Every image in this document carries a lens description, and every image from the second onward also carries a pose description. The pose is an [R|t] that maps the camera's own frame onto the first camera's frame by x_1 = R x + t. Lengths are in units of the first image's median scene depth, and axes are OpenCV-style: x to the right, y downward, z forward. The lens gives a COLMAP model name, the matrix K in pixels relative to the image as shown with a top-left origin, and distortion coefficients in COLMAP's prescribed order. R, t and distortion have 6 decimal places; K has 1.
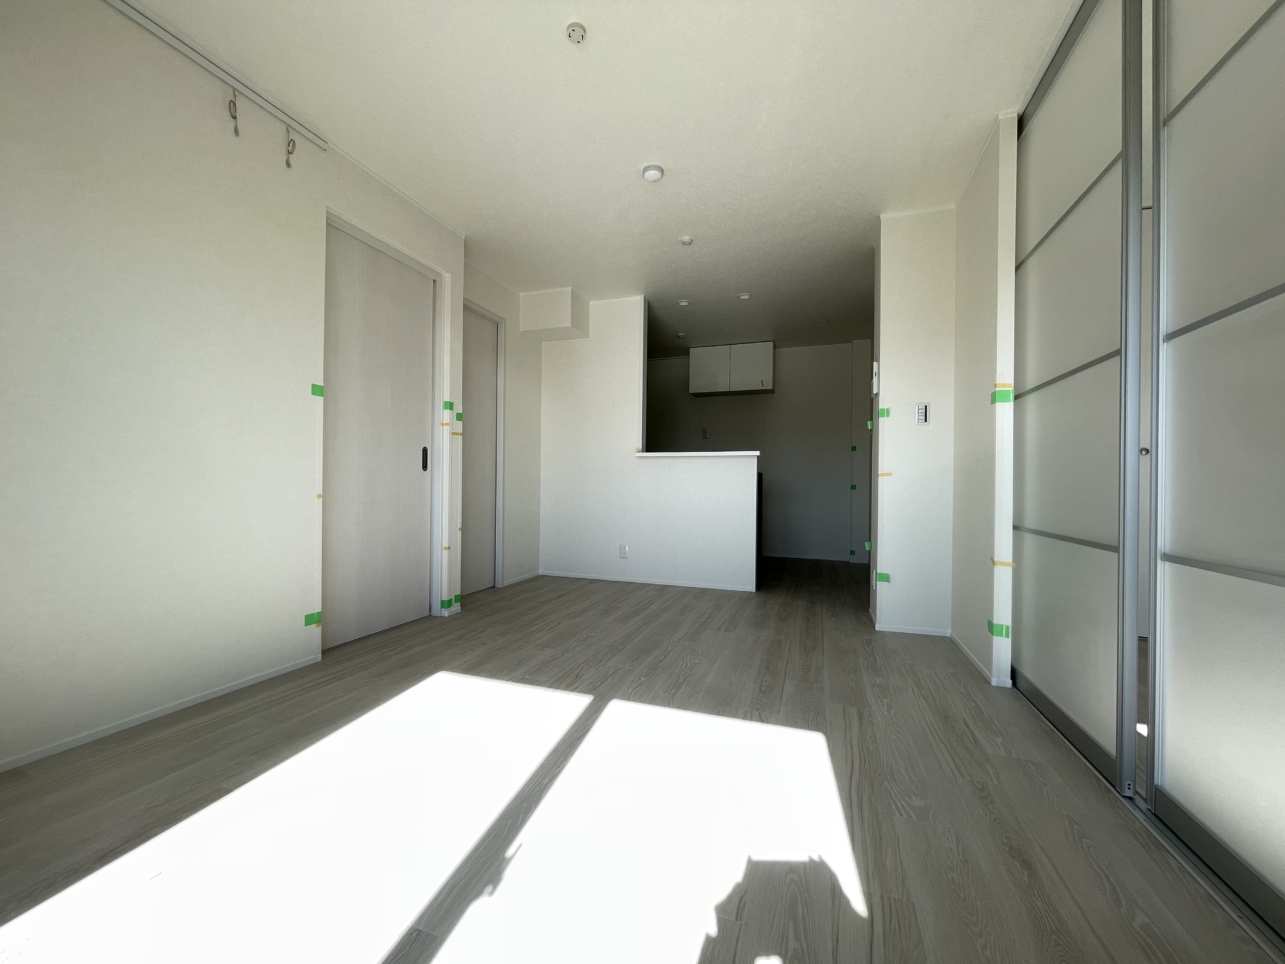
lens RADIAL K [[516.5, 0, 641.1], [0, 516.5, 485.2], [0, 0, 1]] dist [-0.005726, -0.000616]
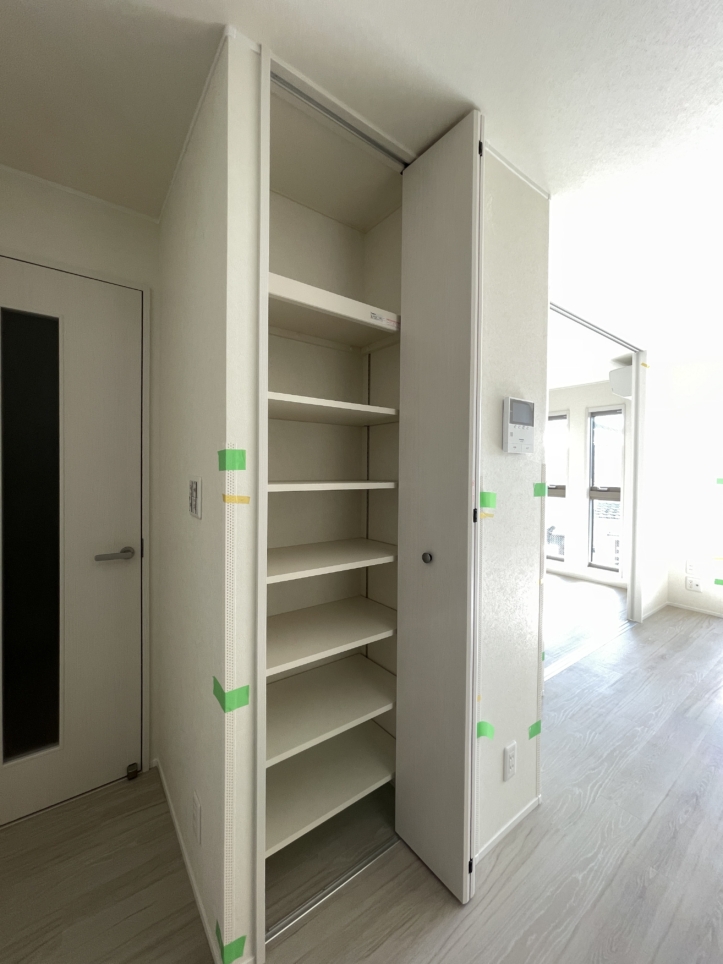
lens RADIAL K [[387.5, 0, 355.6], [0, 387.5, 478.0], [0, 0, 1]] dist [-0.005726, -0.000616]
pose [[-0.823970, -0.026081, 0.566032, 0.499990], [-0.015624, 0.999606, 0.023314, -0.211894], [-0.566417, 0.010366, -0.824053, 2.058612]]
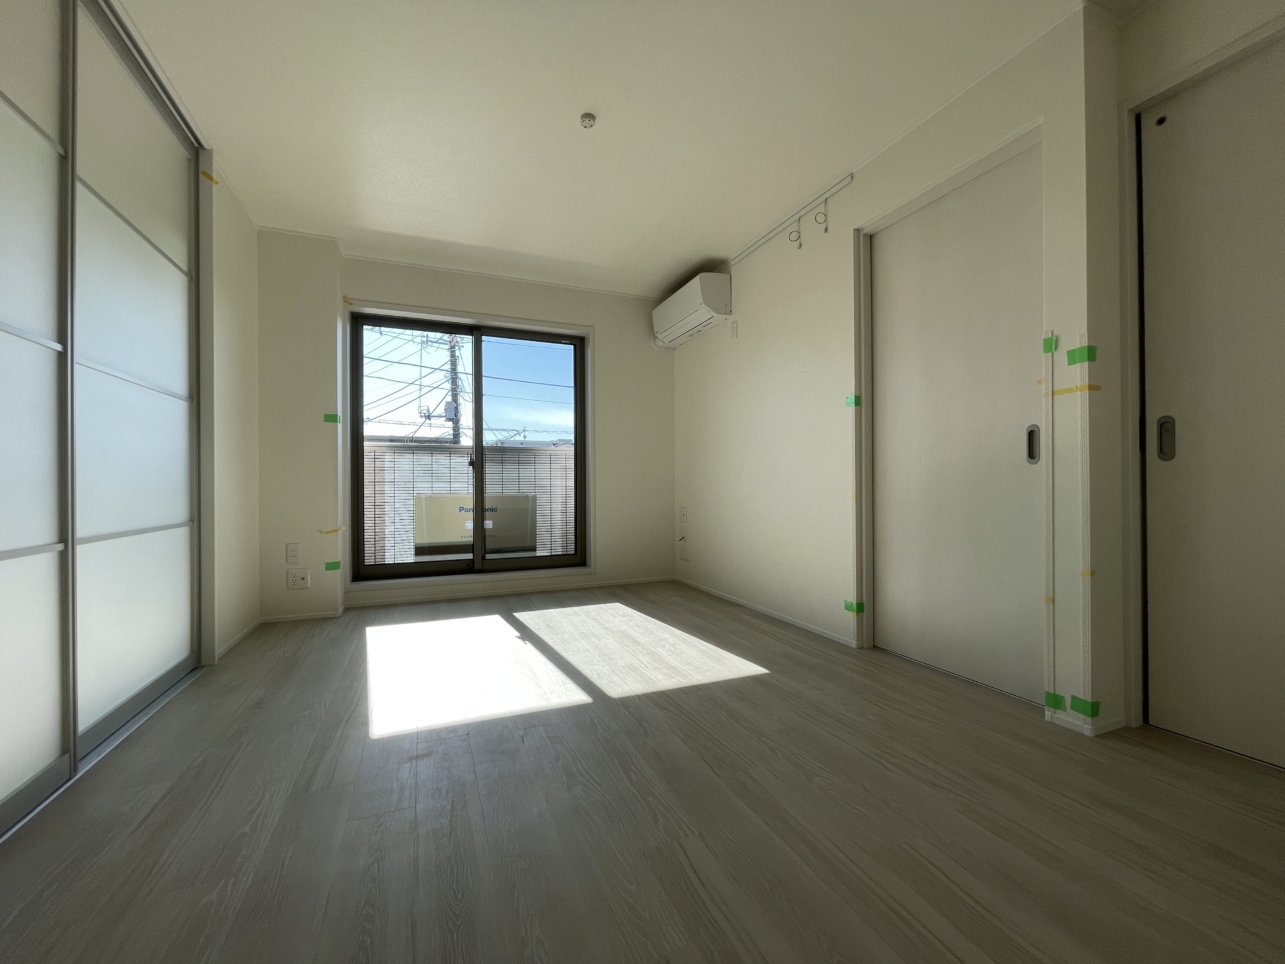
lens RADIAL K [[516.5, 0, 636.3], [0, 516.5, 486.5], [0, 0, 1]] dist [-0.005726, -0.000616]
pose [[-0.750797, -0.004462, -0.660518, 0.470171], [-0.004567, 0.999988, -0.001564, 0.001321], [0.660517, 0.001842, -0.750809, 1.574658]]
